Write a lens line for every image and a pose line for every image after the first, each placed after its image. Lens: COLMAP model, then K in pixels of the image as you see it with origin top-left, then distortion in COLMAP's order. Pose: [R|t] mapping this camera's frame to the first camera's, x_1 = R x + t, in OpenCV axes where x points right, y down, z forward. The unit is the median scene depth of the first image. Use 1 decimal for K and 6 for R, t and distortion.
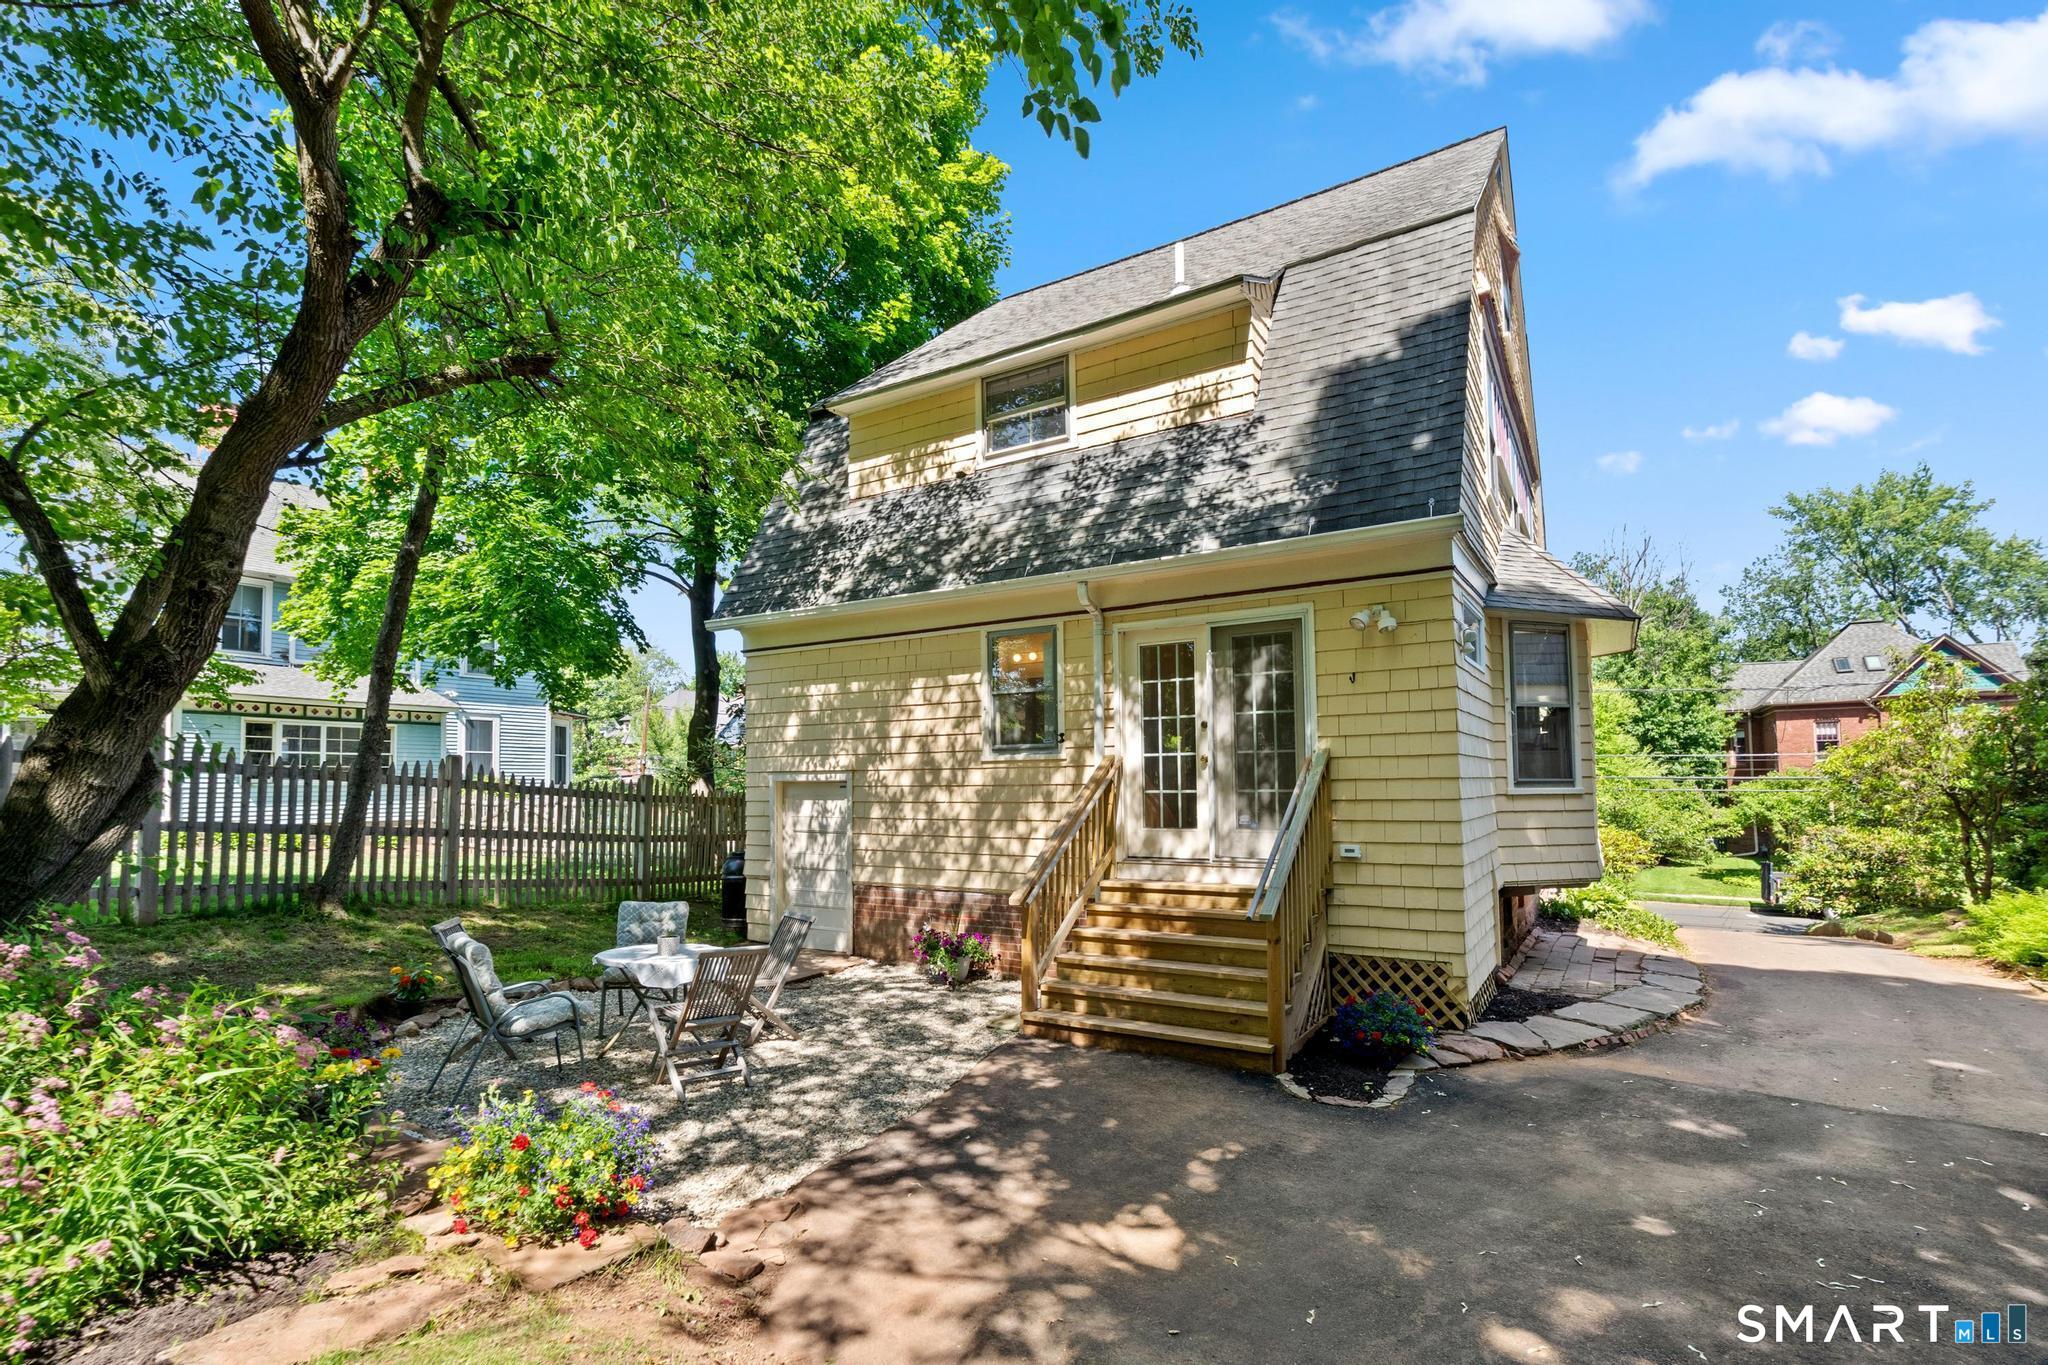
lens RADIAL K [[900.4, 0, 1020.2], [0, 900.4, 677.2], [0, 0, 1]] dist [-0.001759, 0.000063]
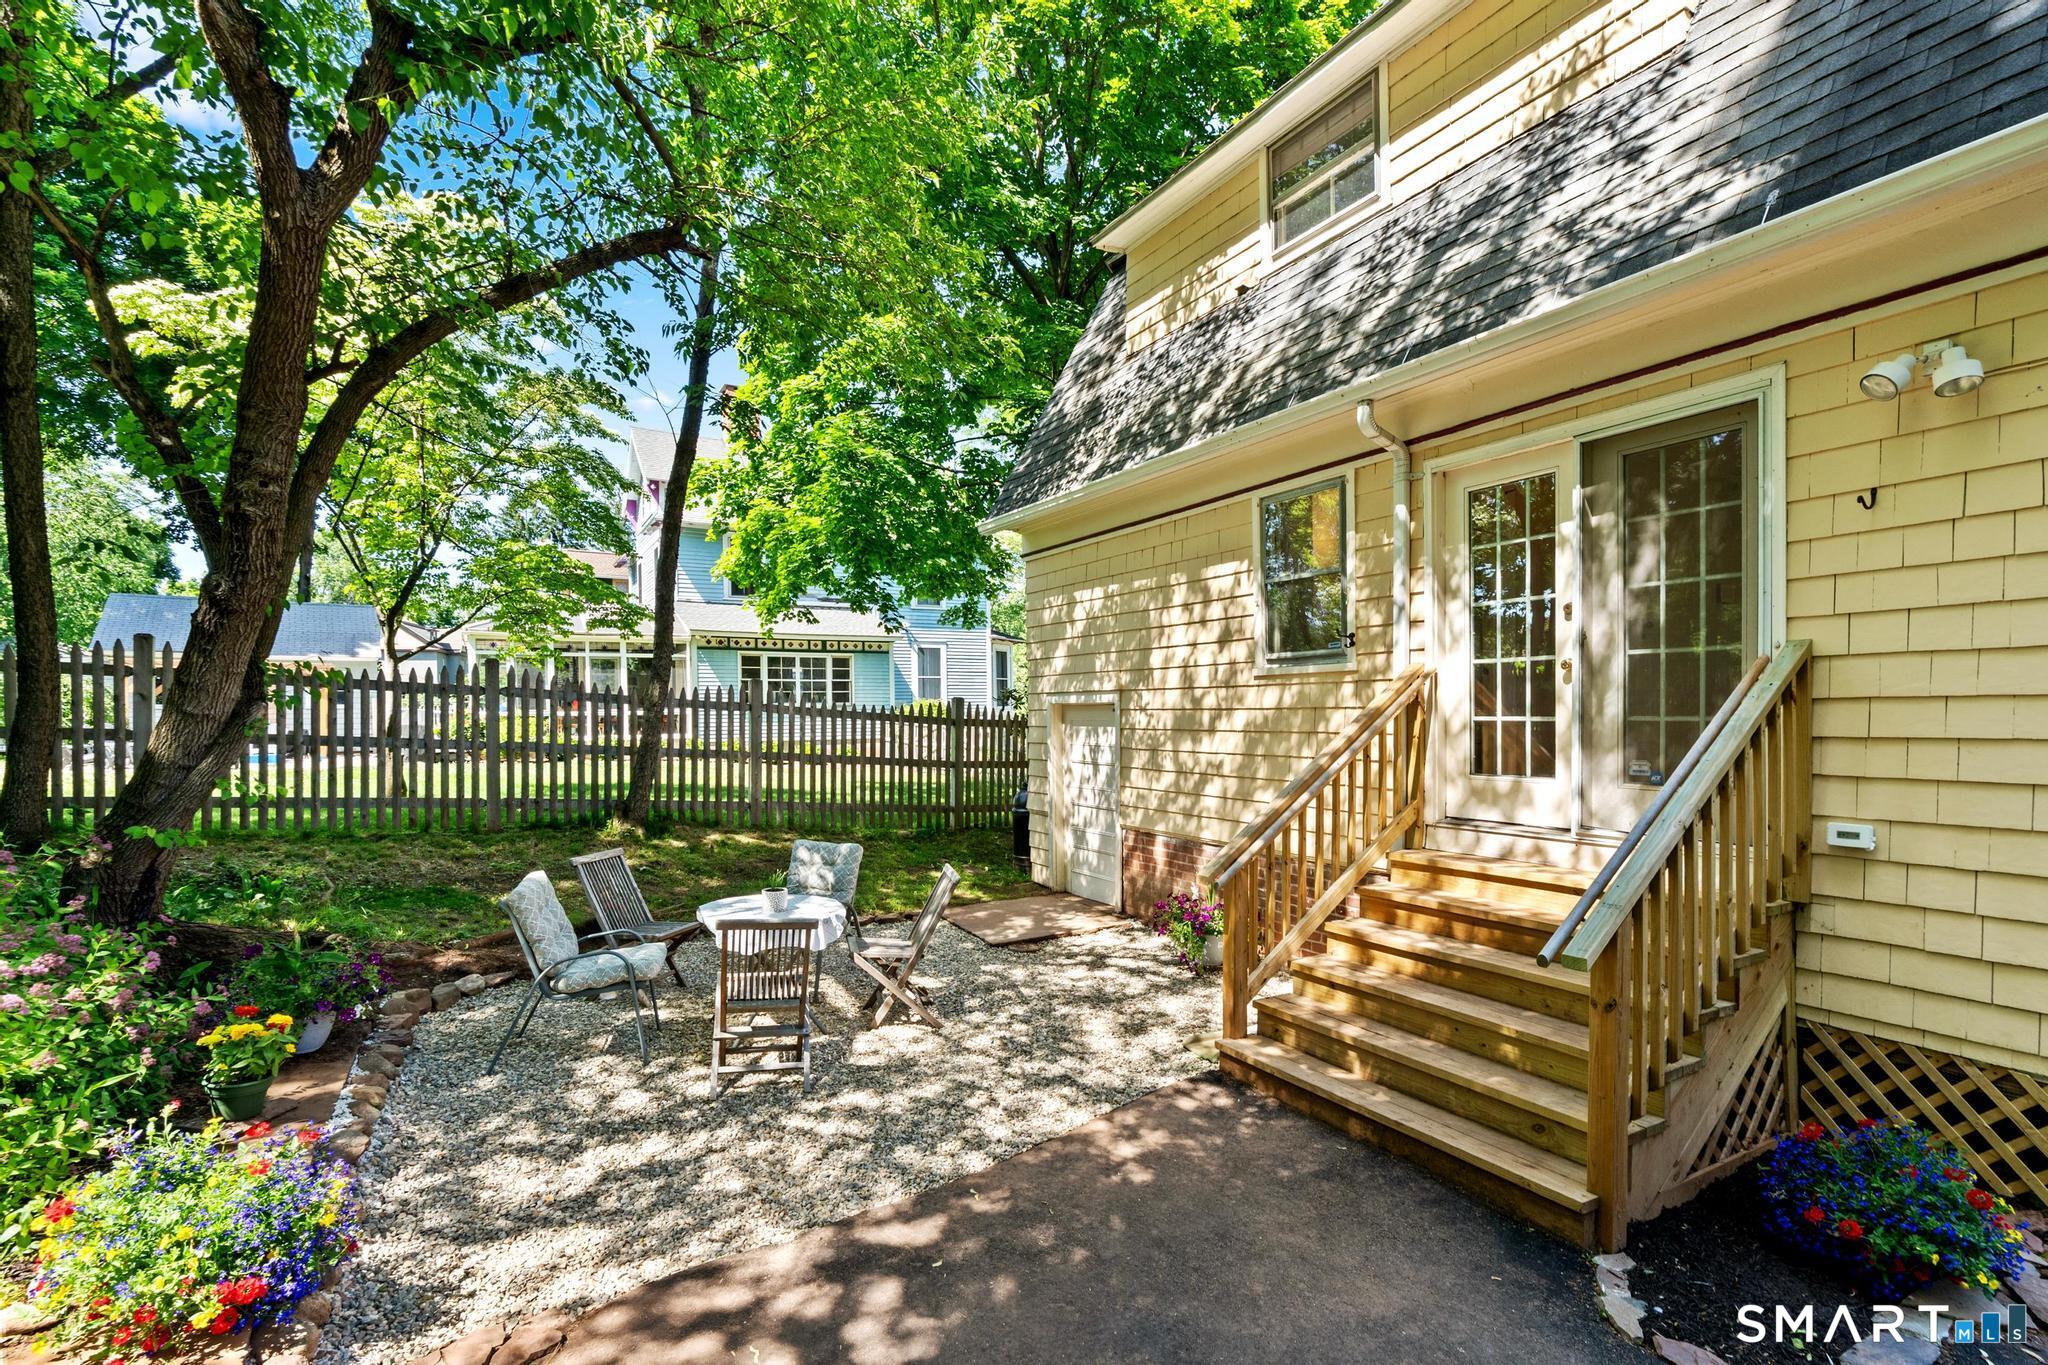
lens RADIAL K [[927.5, 0, 1023.2], [0, 927.5, 669.8], [0, 0, 1]] dist [-0.001390, 0.001002]
pose [[0.875193, -0.021156, -0.483312, 0.182369], [0.060325, 0.996018, 0.065639, 0.029103], [0.479999, -0.086603, 0.872984, 0.269675]]
